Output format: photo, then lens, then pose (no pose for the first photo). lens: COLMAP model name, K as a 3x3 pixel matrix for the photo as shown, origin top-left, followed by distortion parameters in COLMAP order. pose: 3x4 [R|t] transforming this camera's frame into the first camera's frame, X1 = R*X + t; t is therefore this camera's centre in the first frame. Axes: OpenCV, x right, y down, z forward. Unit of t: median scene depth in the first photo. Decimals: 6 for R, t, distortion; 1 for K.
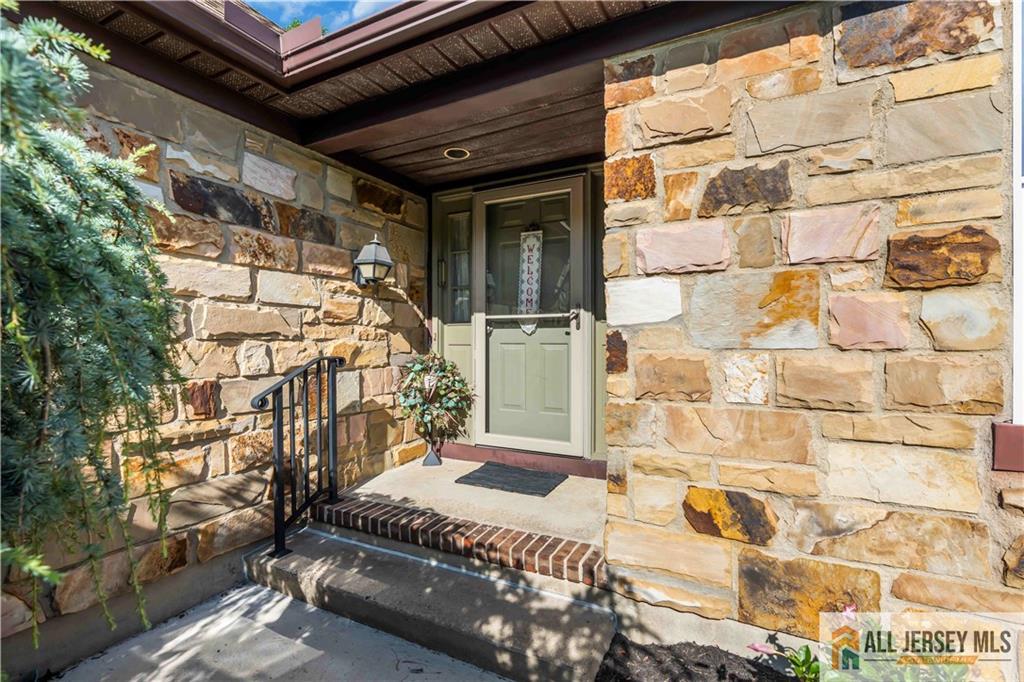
lens RADIAL K [[461.3, 0, 512.0], [0, 461.3, 341.0], [0, 0, 1]] dist [-0.010144, 0.000299]
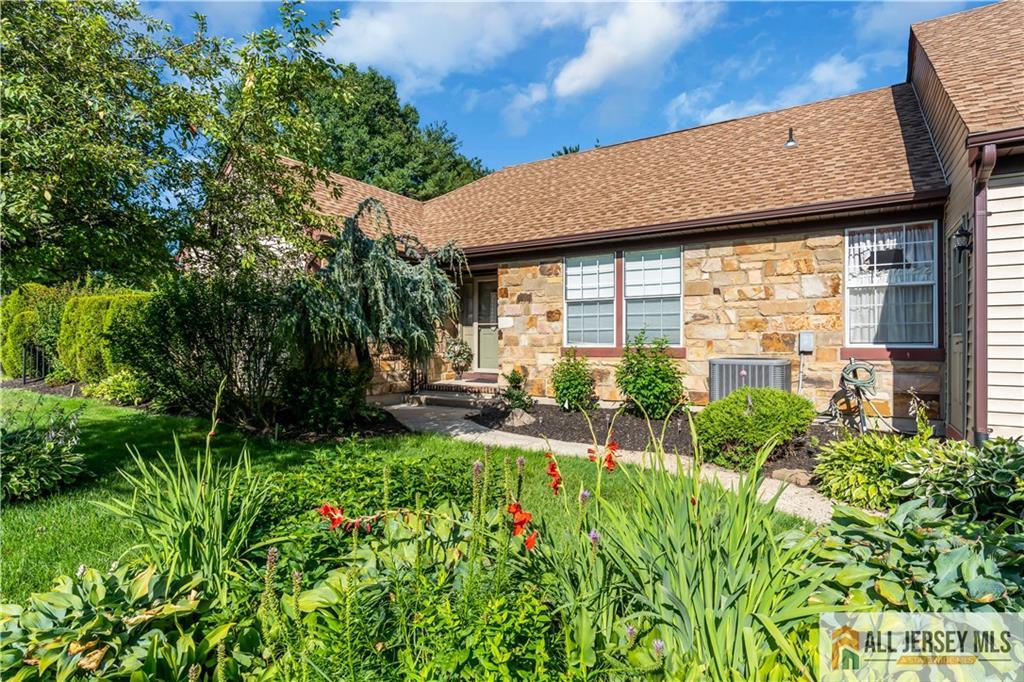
lens RADIAL K [[461.3, 0, 512.0], [0, 461.3, 341.0], [0, 0, 1]] dist [-0.010144, 0.000299]
pose [[0.997213, -0.000447, -0.074612, 0.633509], [0.000967, 0.999975, 0.006934, 0.051047], [0.074607, -0.006987, 0.997189, -3.069615]]
